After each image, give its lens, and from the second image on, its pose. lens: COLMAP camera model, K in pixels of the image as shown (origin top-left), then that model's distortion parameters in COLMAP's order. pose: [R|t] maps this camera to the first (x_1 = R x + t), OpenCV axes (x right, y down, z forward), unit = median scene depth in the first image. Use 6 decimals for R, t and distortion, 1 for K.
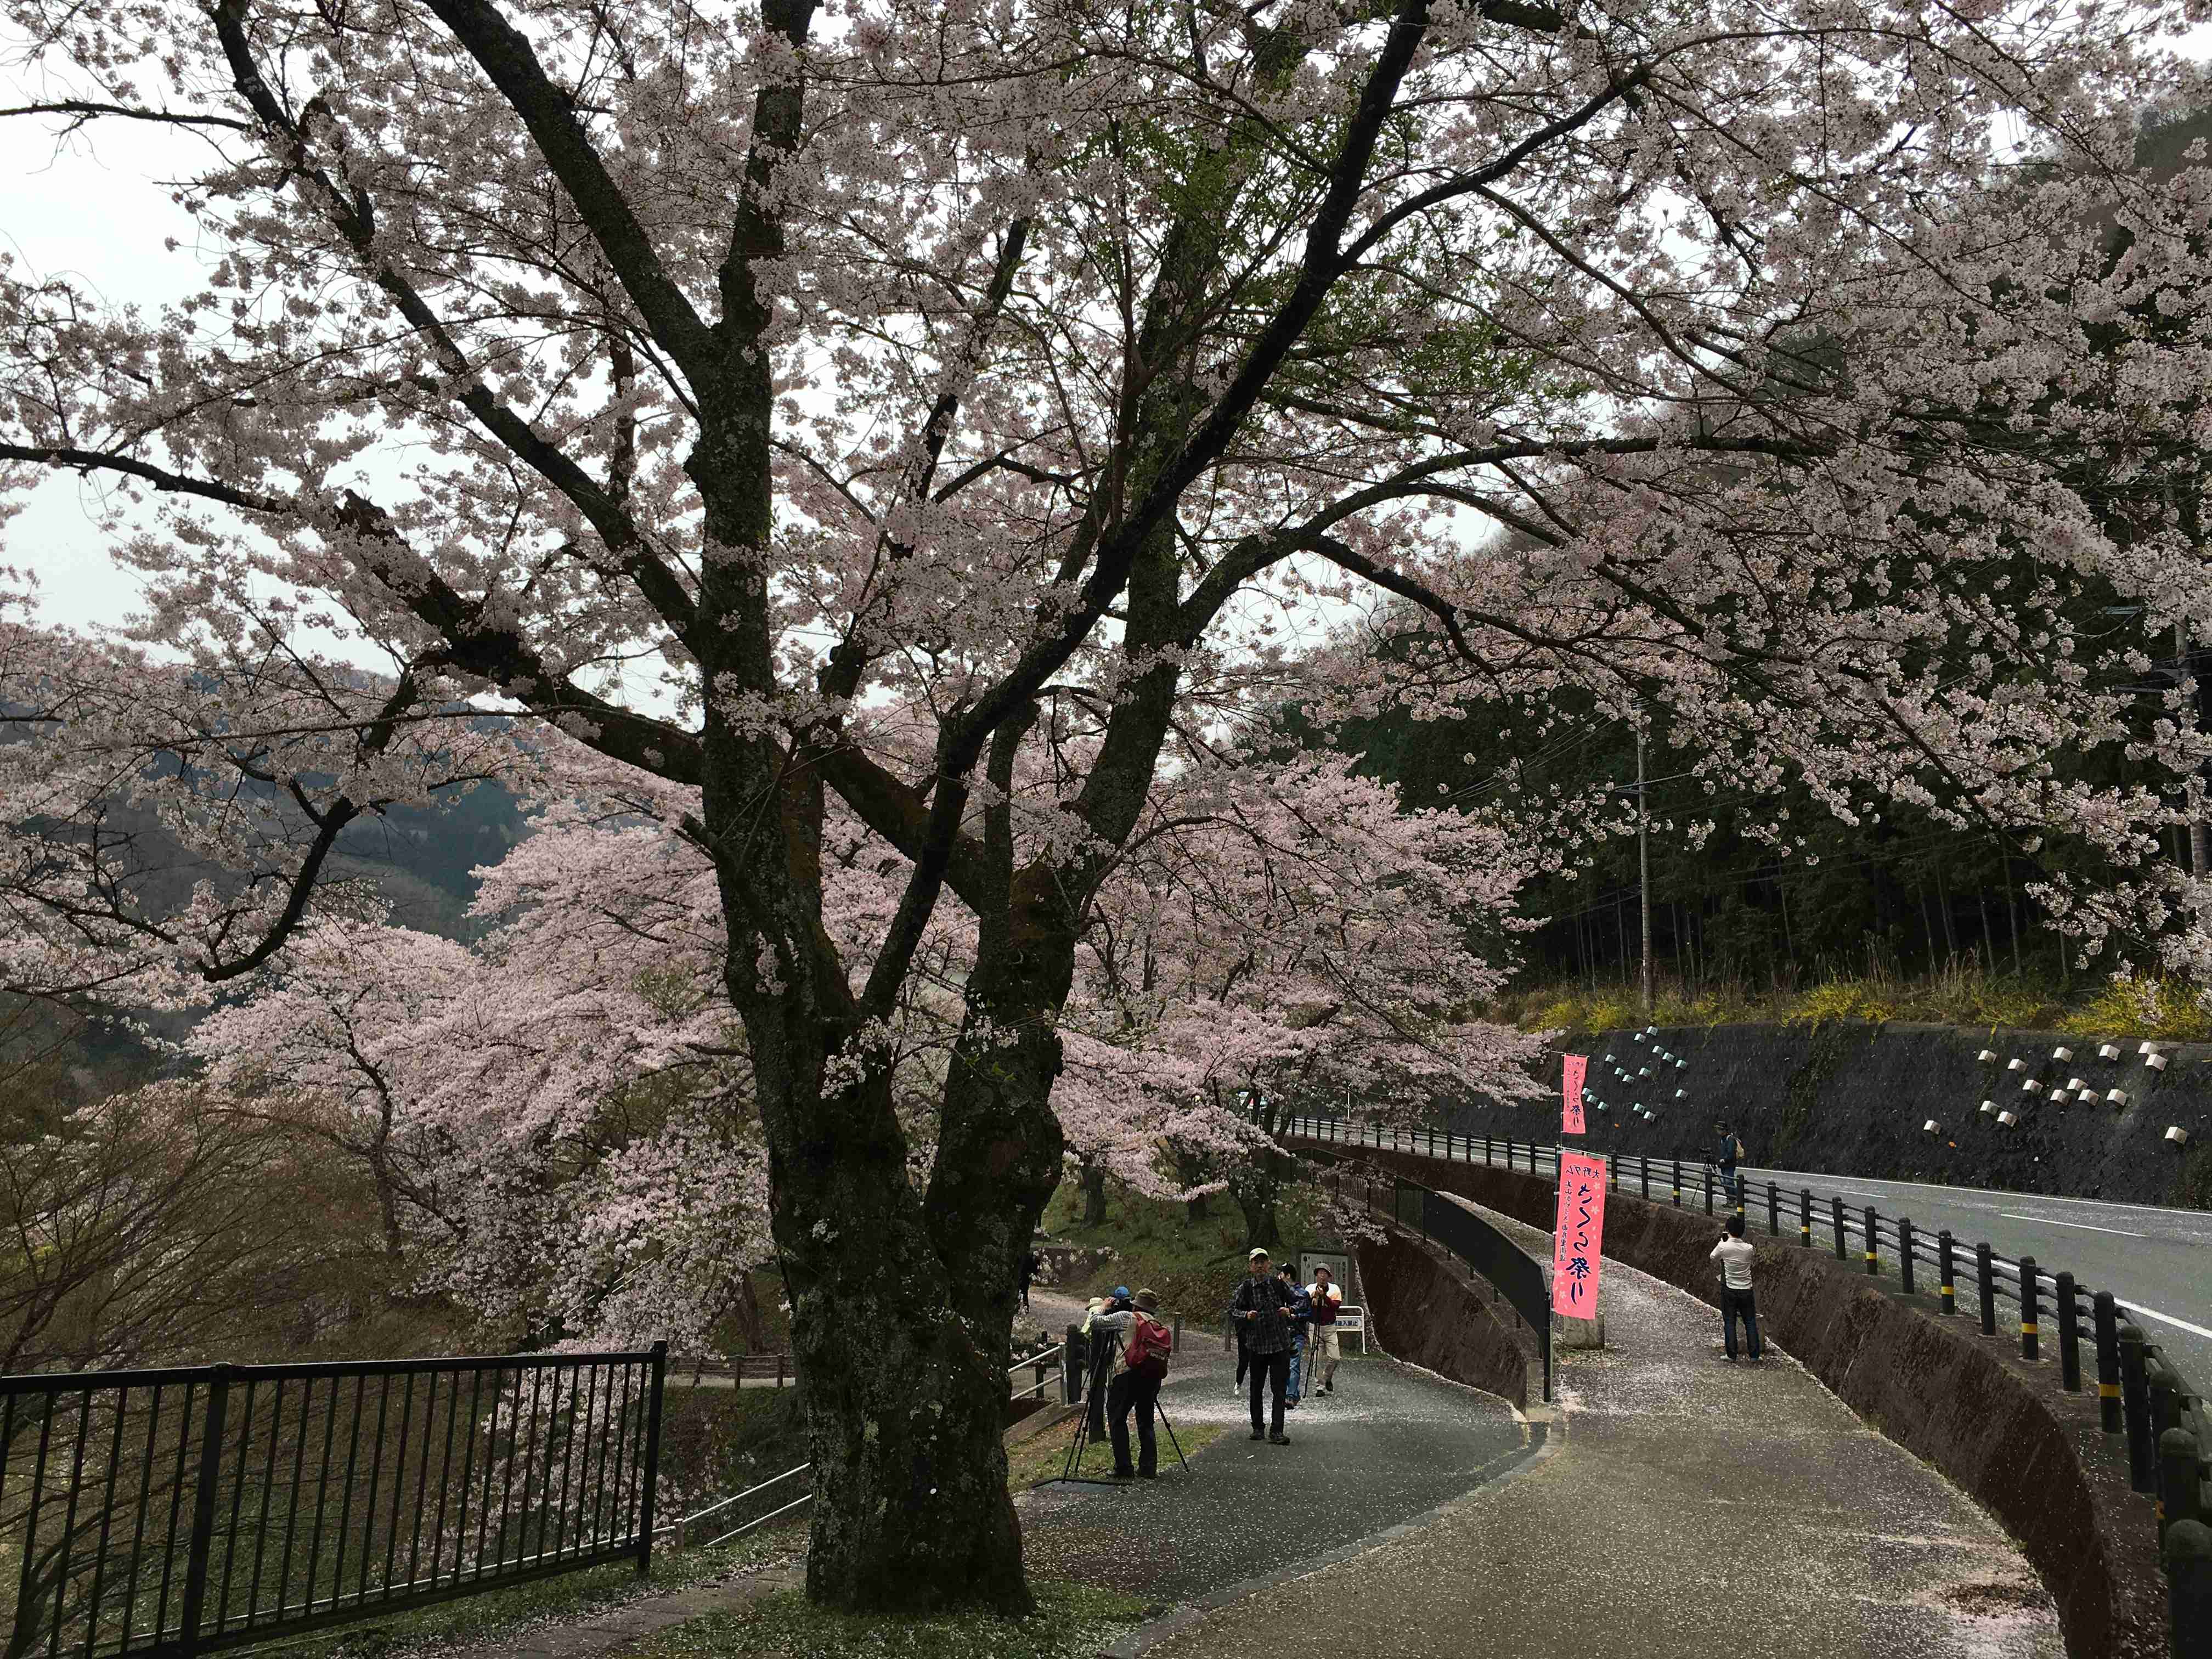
lens RADIAL K [[1866.4, 0, 1112.7], [0, 1866.4, 781.2], [0, 0, 1]] dist [0.091713, -0.089981]
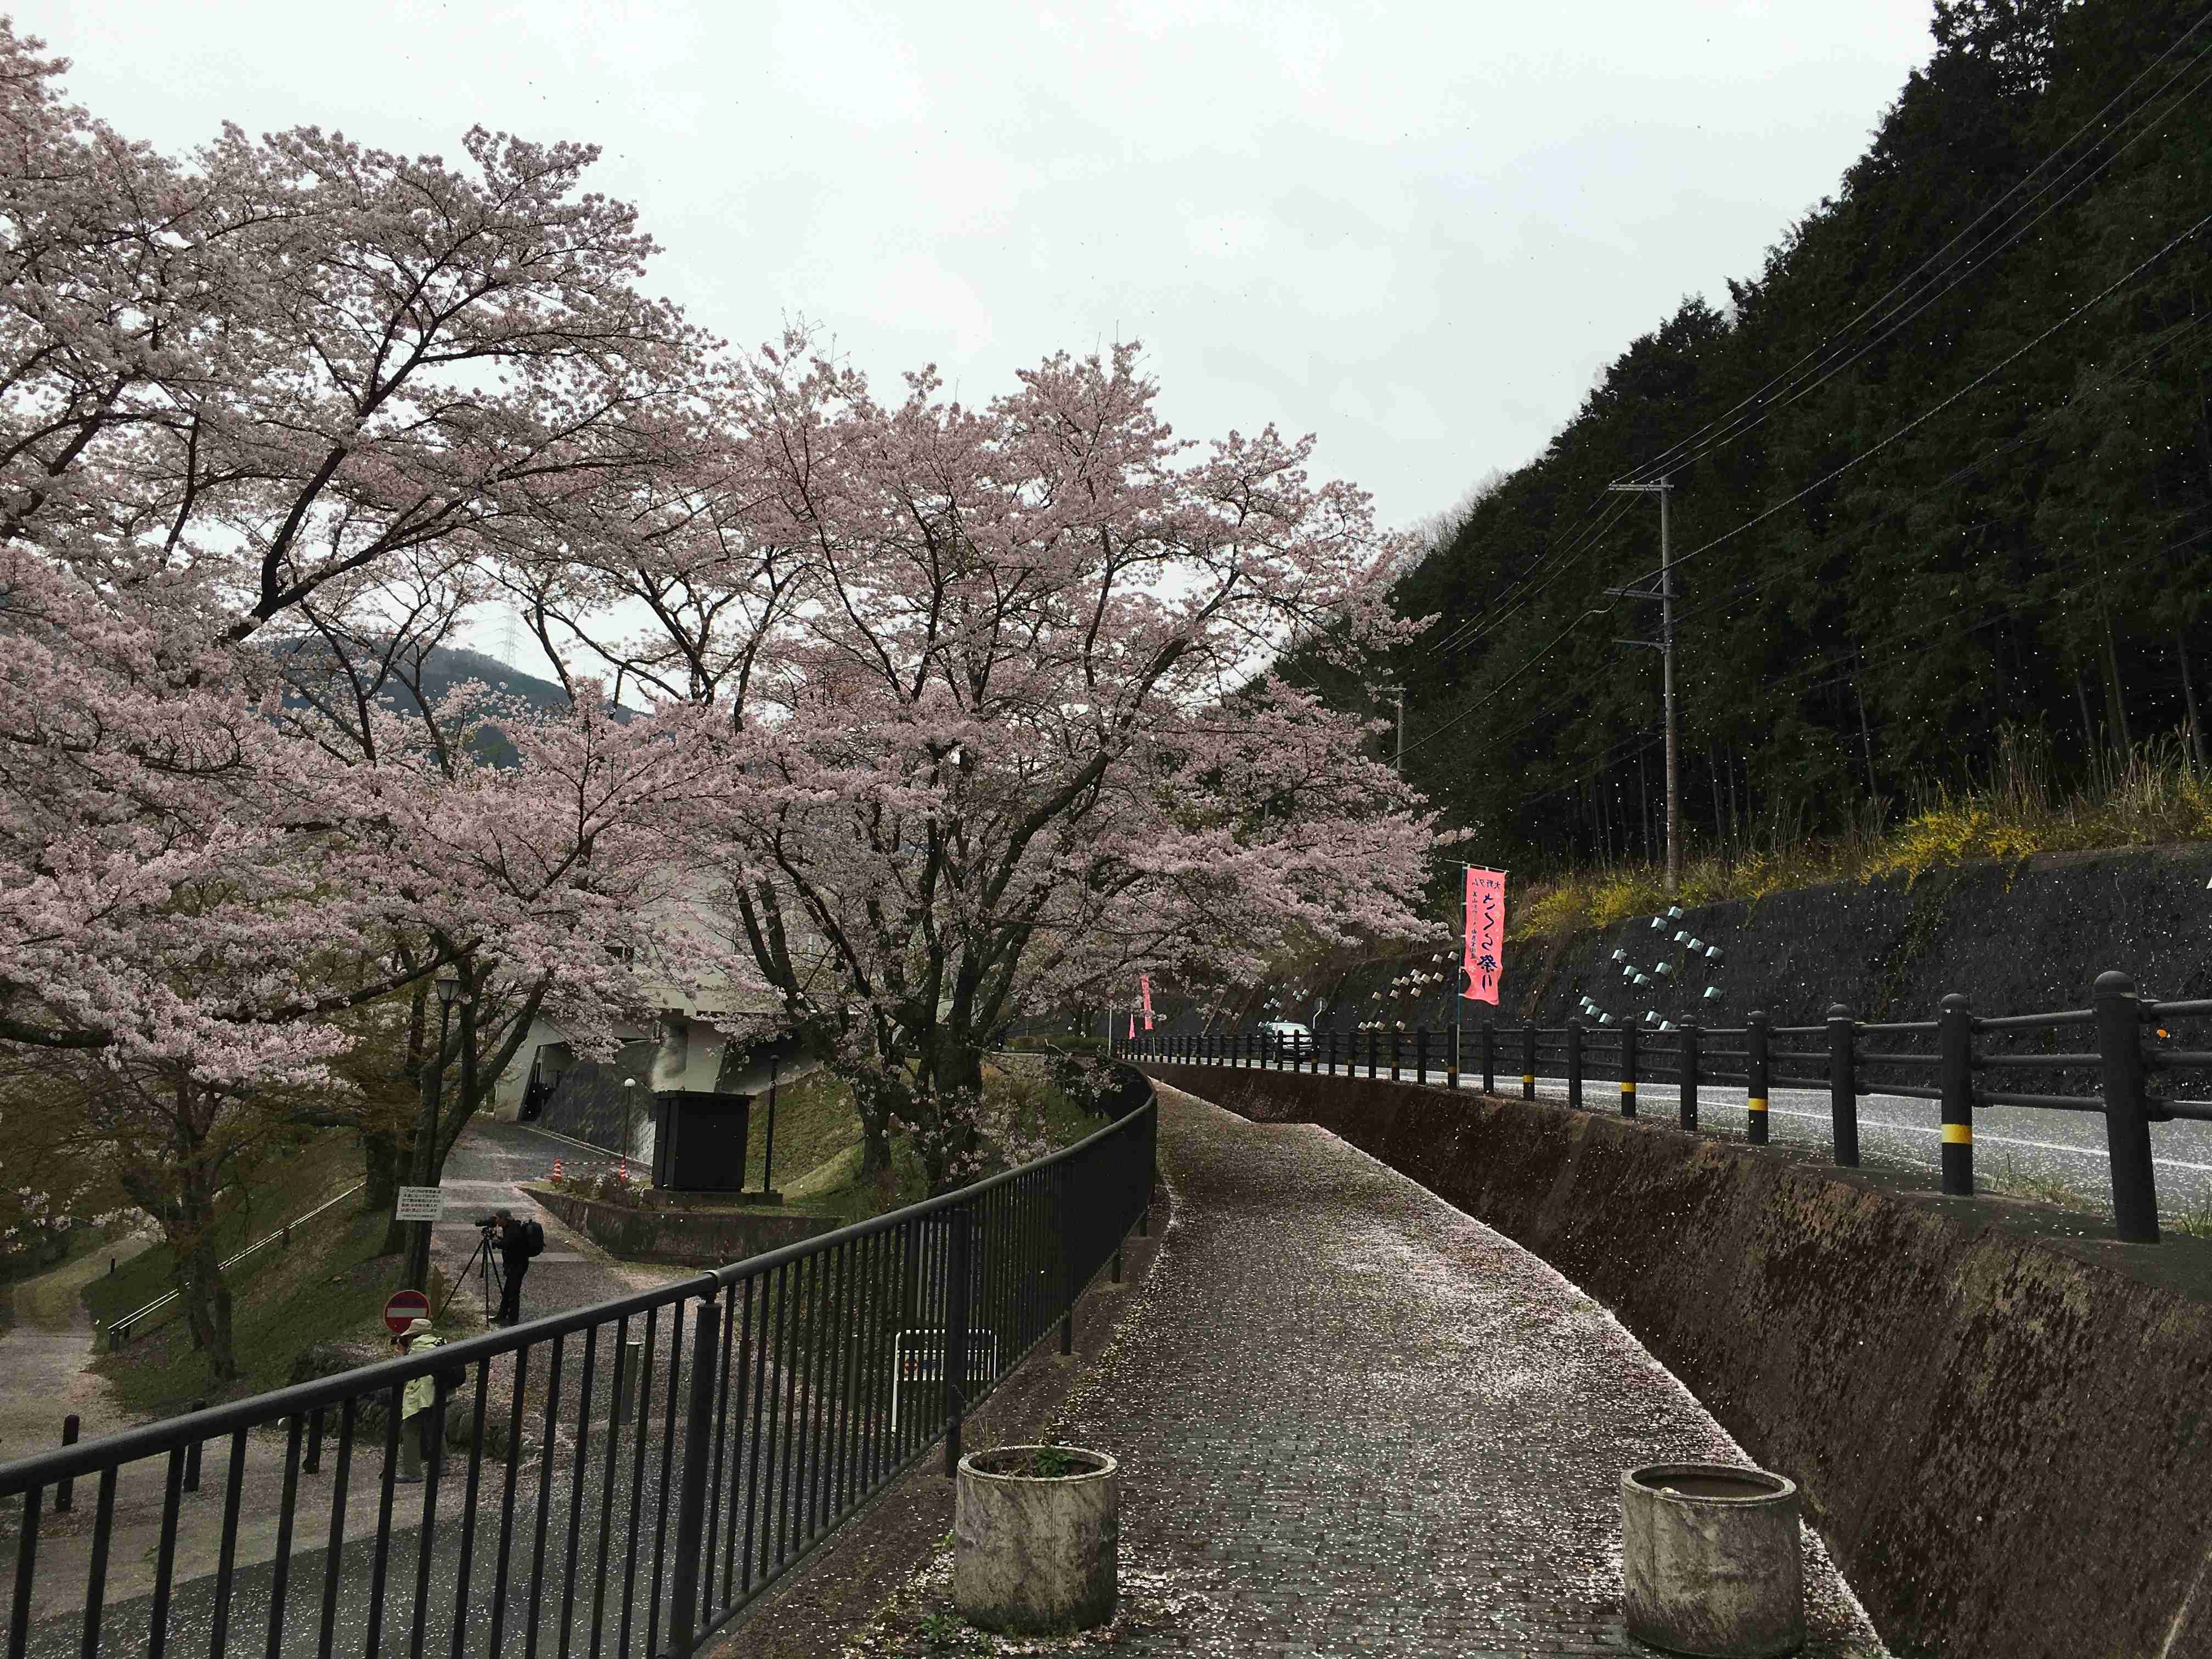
lens RADIAL K [[1866.4, 0, 1112.7], [0, 1866.4, 781.2], [0, 0, 1]] dist [0.091713, -0.089981]
pose [[0.999398, -0.005931, -0.034170, 0.116893], [0.006450, 0.999866, 0.015078, 0.084068], [0.034076, -0.015290, 0.999302, 0.334374]]
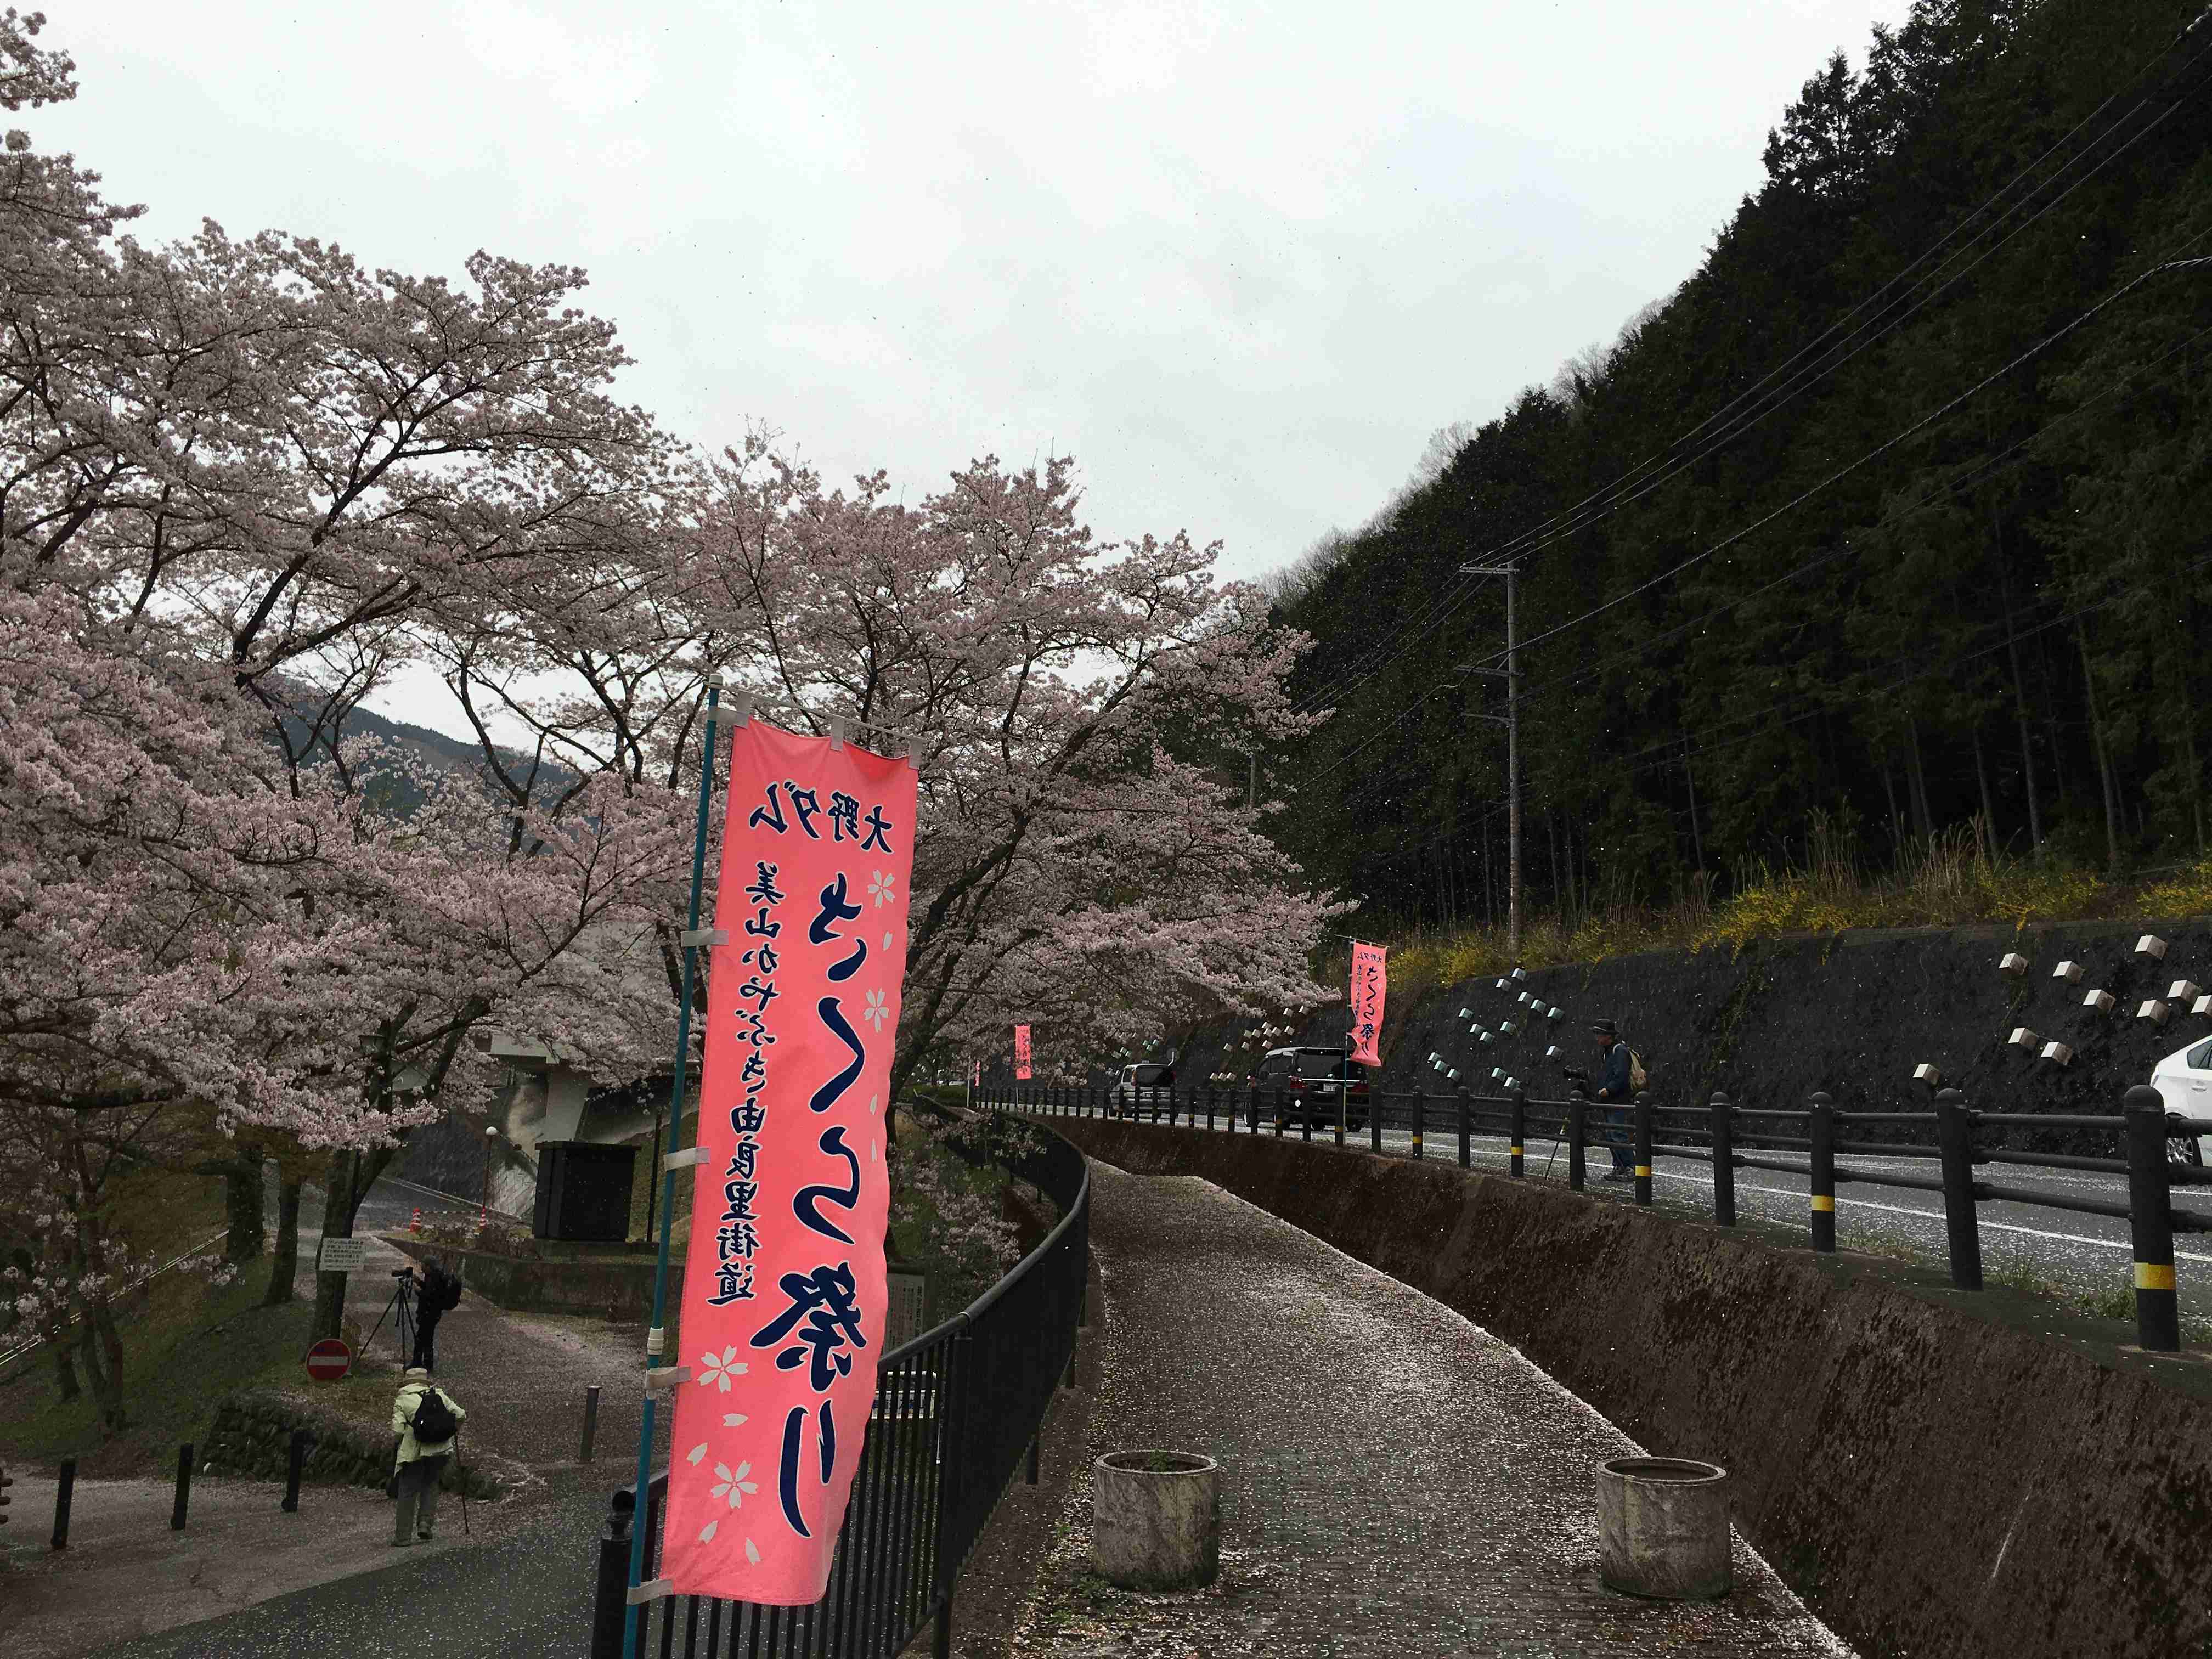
lens RADIAL K [[1866.4, 0, 1112.7], [0, 1866.4, 781.2], [0, 0, 1]] dist [0.091713, -0.089981]
pose [[0.998493, 0.014725, 0.052858, 0.098244], [-0.014301, 0.999863, -0.008393, 0.075706], [-0.052974, 0.007624, 0.998567, 0.302843]]
